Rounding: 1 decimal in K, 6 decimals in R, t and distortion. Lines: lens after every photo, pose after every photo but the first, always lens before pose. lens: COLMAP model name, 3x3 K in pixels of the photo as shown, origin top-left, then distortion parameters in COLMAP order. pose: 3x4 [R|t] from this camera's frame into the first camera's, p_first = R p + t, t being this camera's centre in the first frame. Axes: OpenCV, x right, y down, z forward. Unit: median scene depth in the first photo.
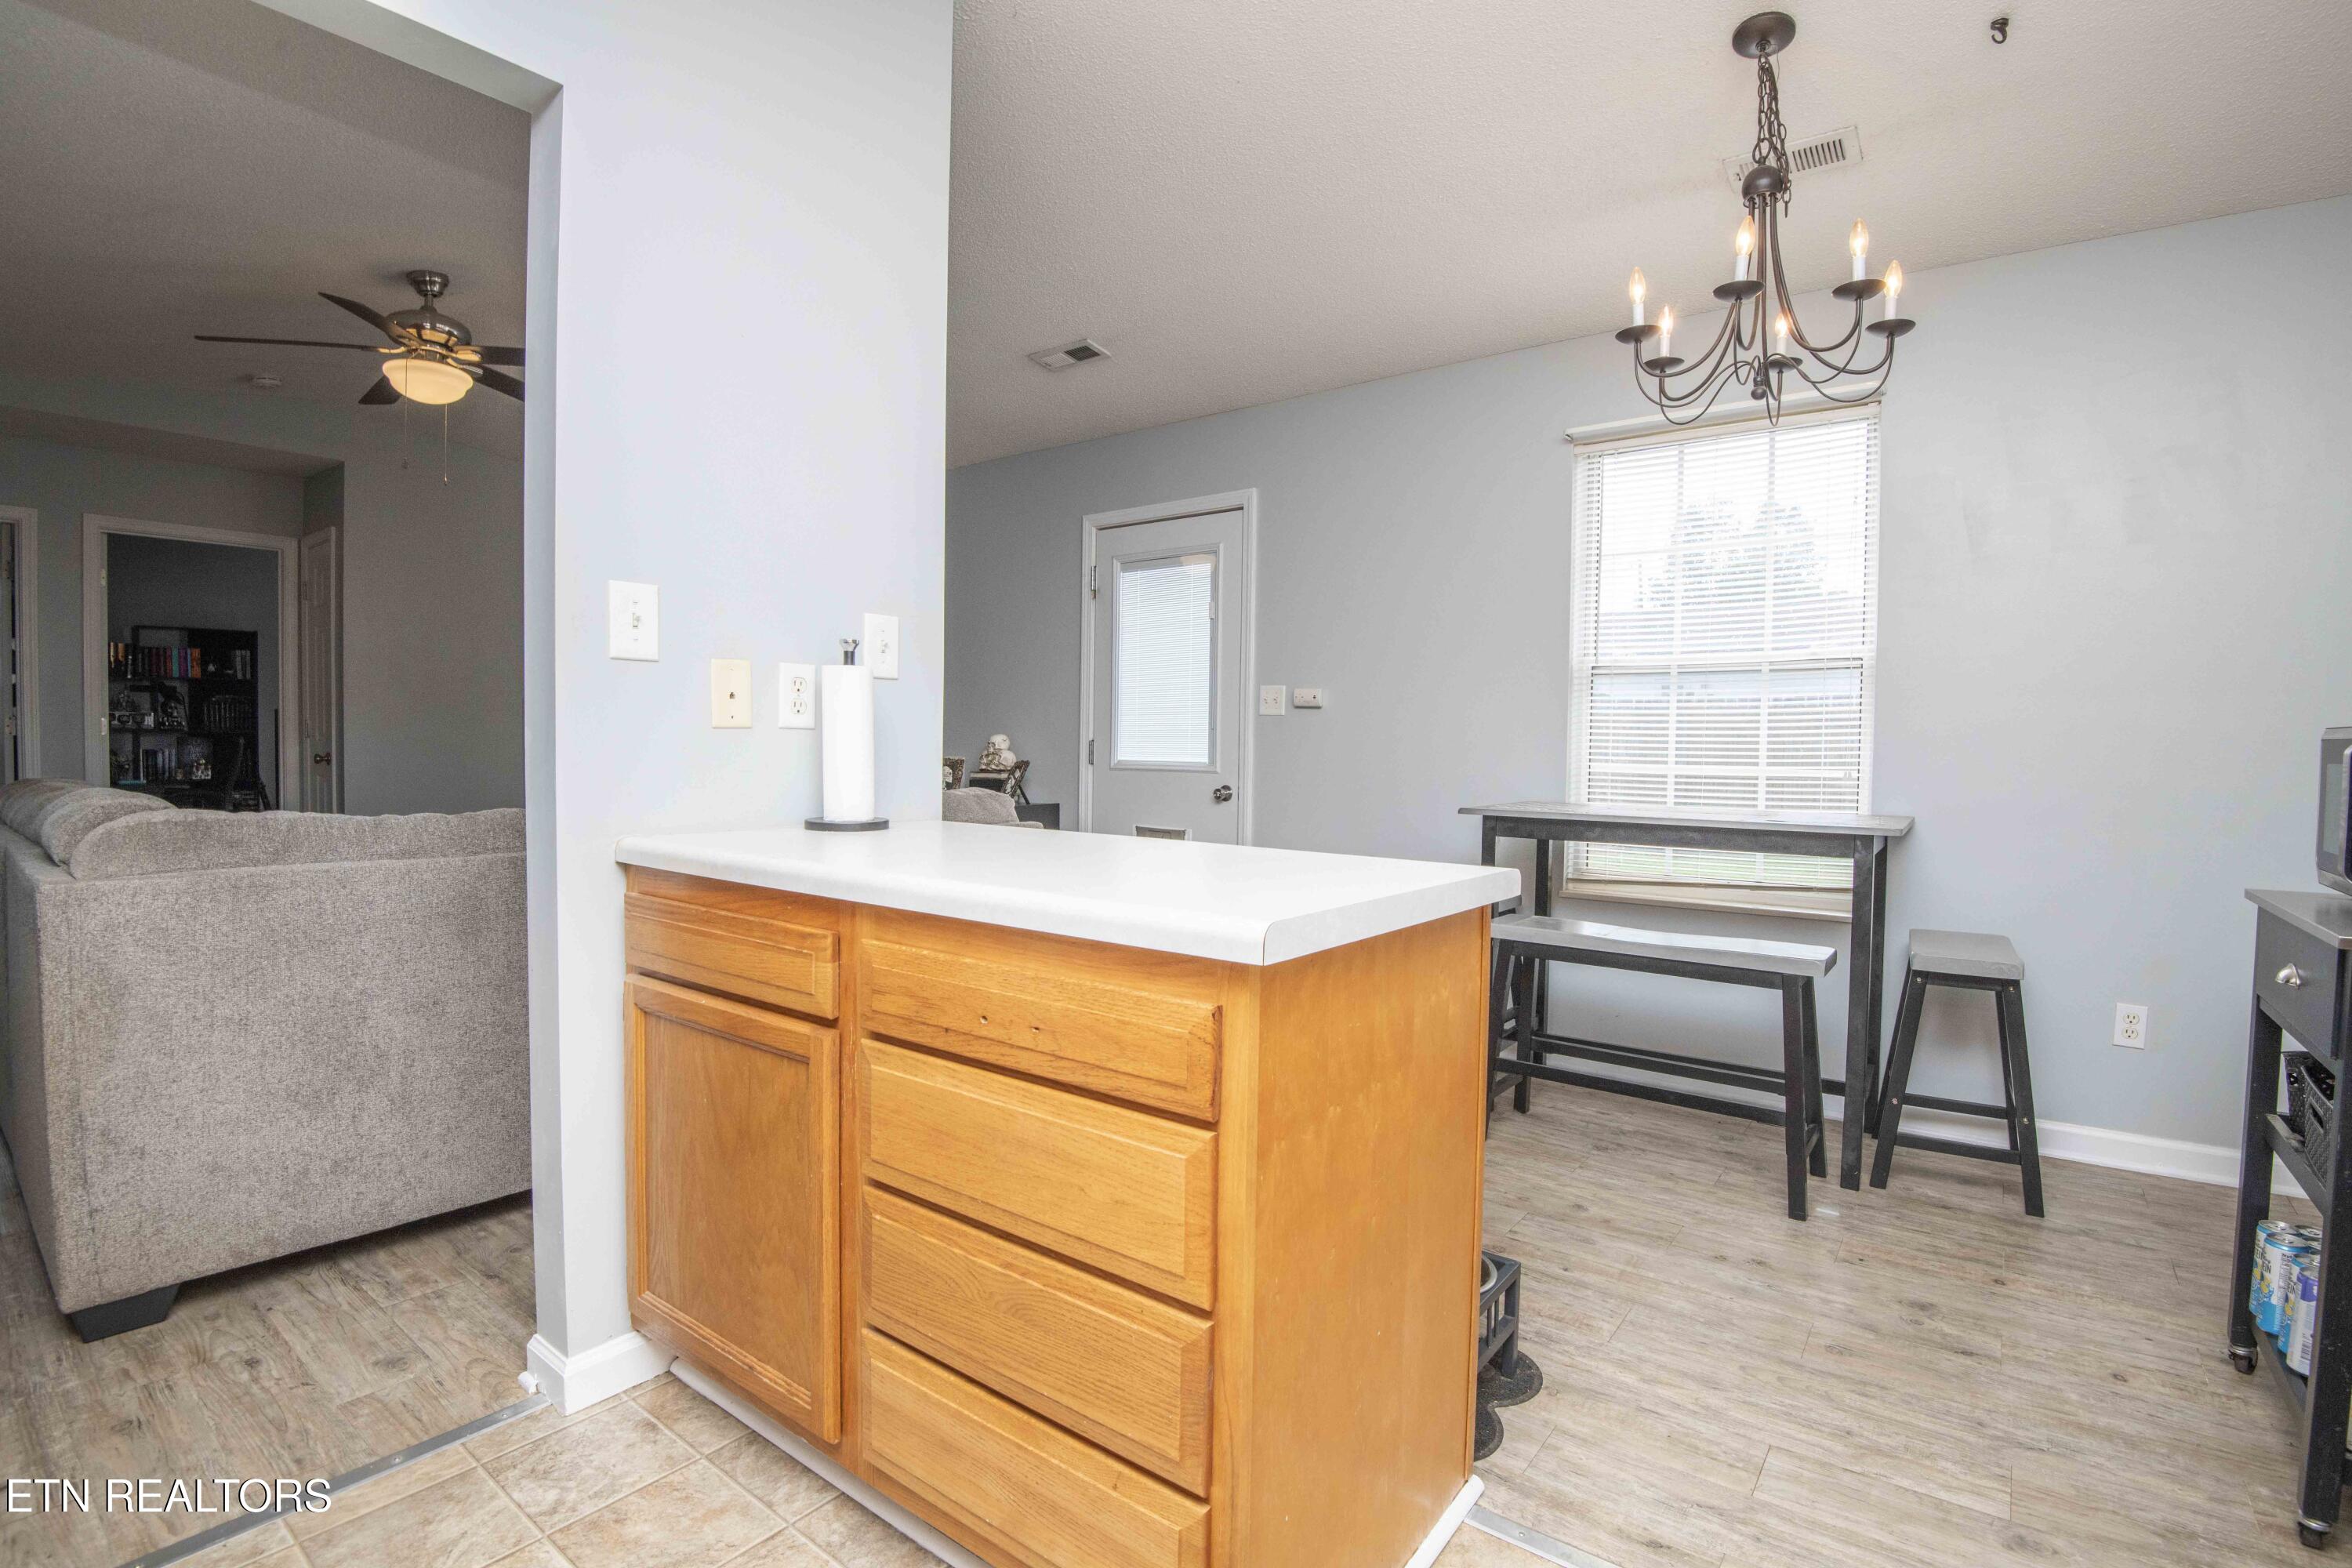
lens RADIAL K [[1086.2, 0, 1184.1], [0, 1086.2, 785.1], [0, 0, 1]] dist [-0.009079, -0.019266]
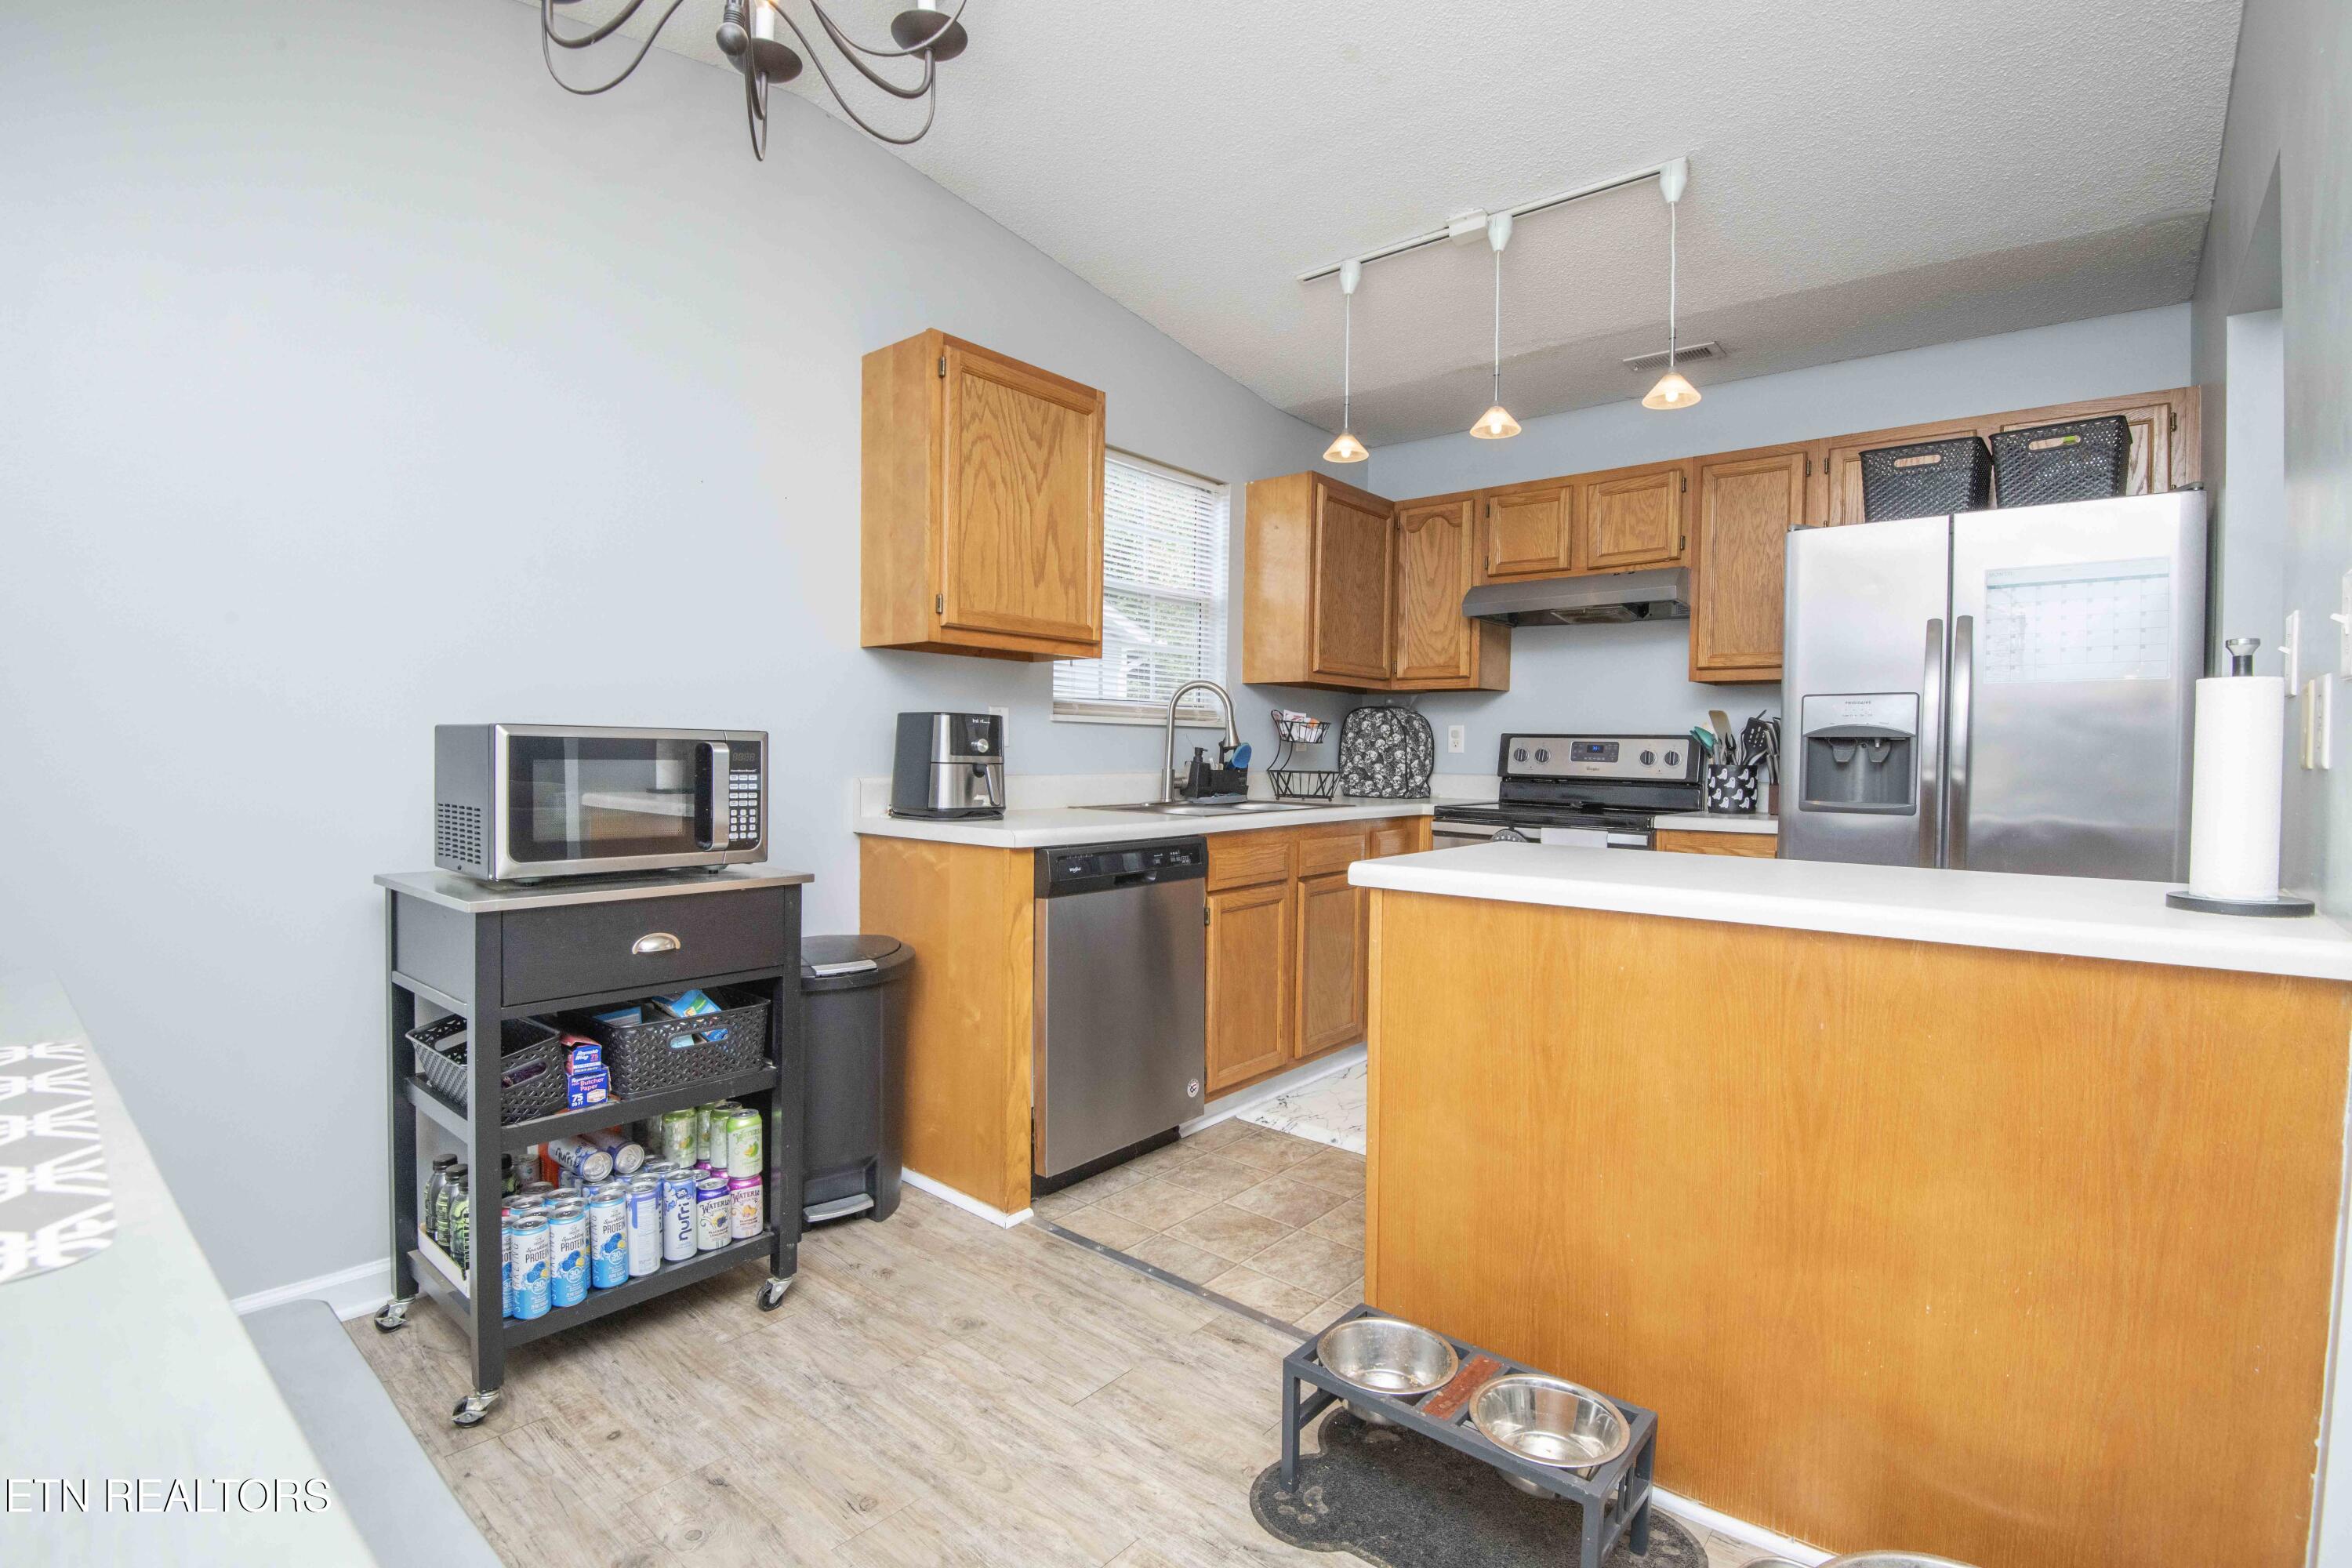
lens RADIAL K [[1074.3, 0, 1174.3], [0, 1074.3, 787.4], [0, 0, 1]] dist [-0.000163, -0.033584]
pose [[-0.997606, -0.025379, 0.064328, 0.340920], [-0.020894, 0.997367, 0.069449, -0.072661], [-0.065921, 0.067939, -0.995509, 1.764673]]
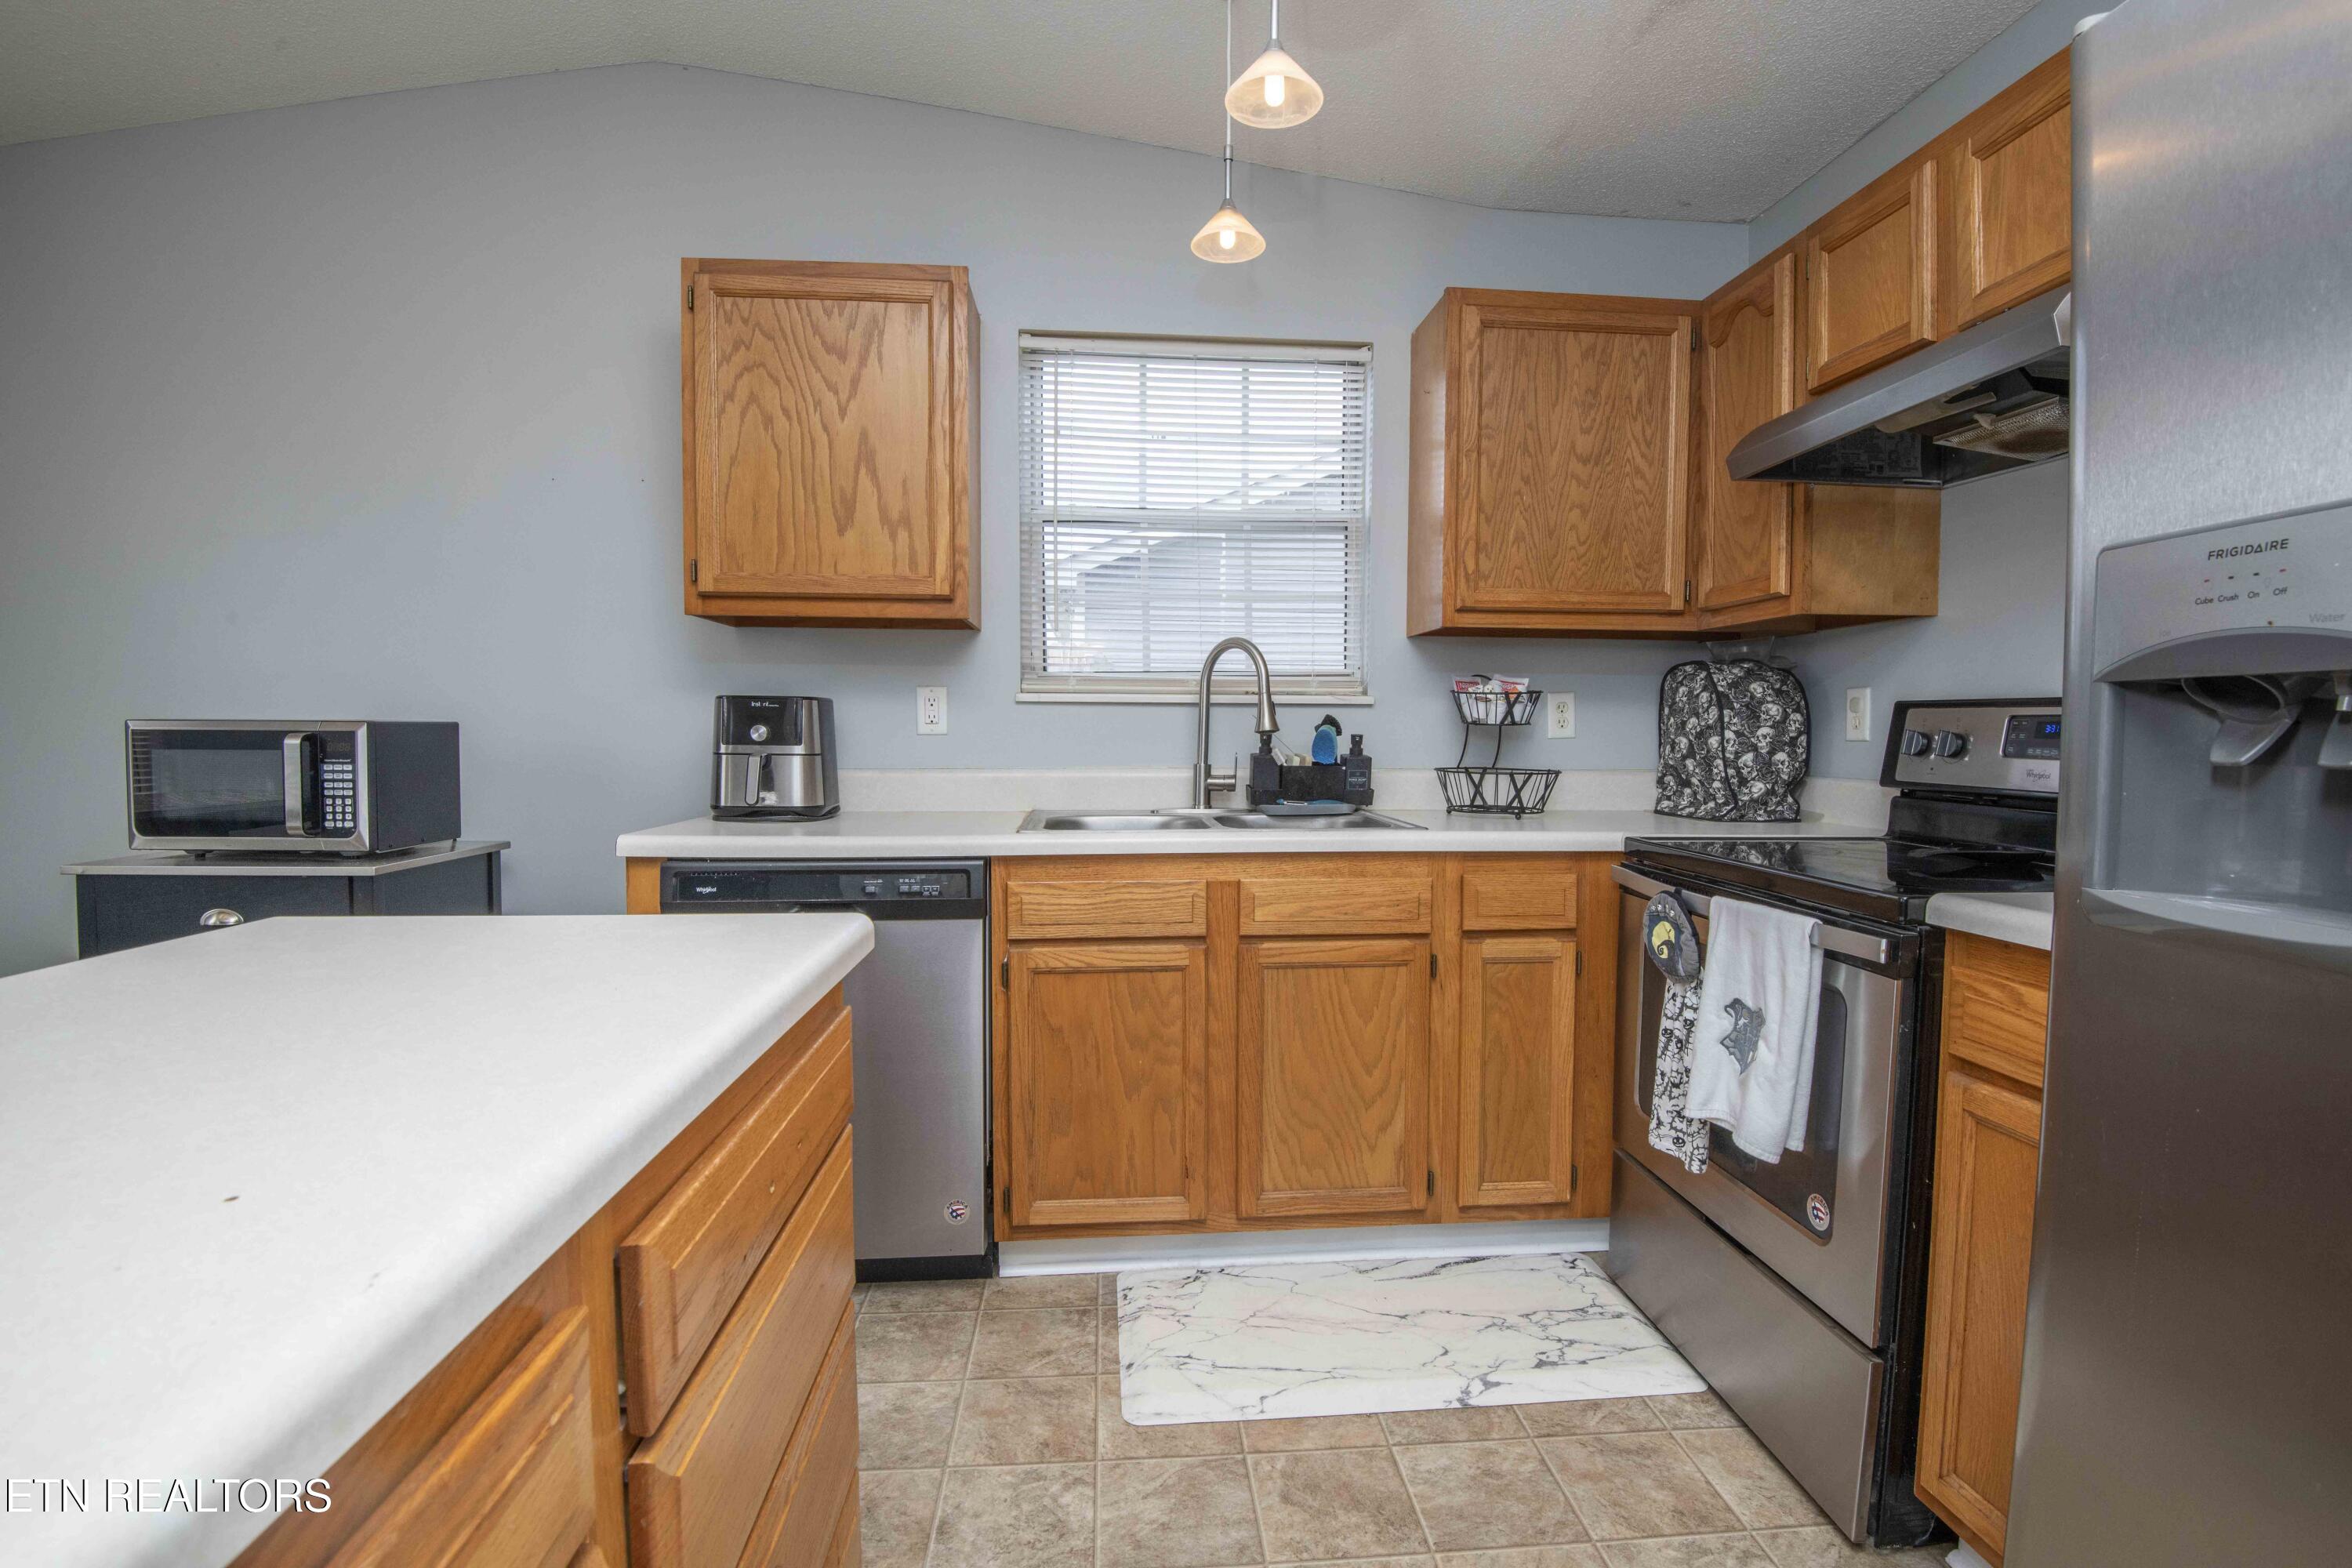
lens RADIAL K [[1086.2, 0, 1184.1], [0, 1086.2, 785.1], [0, 0, 1]] dist [-0.009079, -0.019266]
pose [[-0.663566, -0.049705, 0.746464, -0.549810], [0.013173, 0.996859, 0.078089, -0.054020], [-0.748001, 0.061650, -0.660828, 0.793878]]
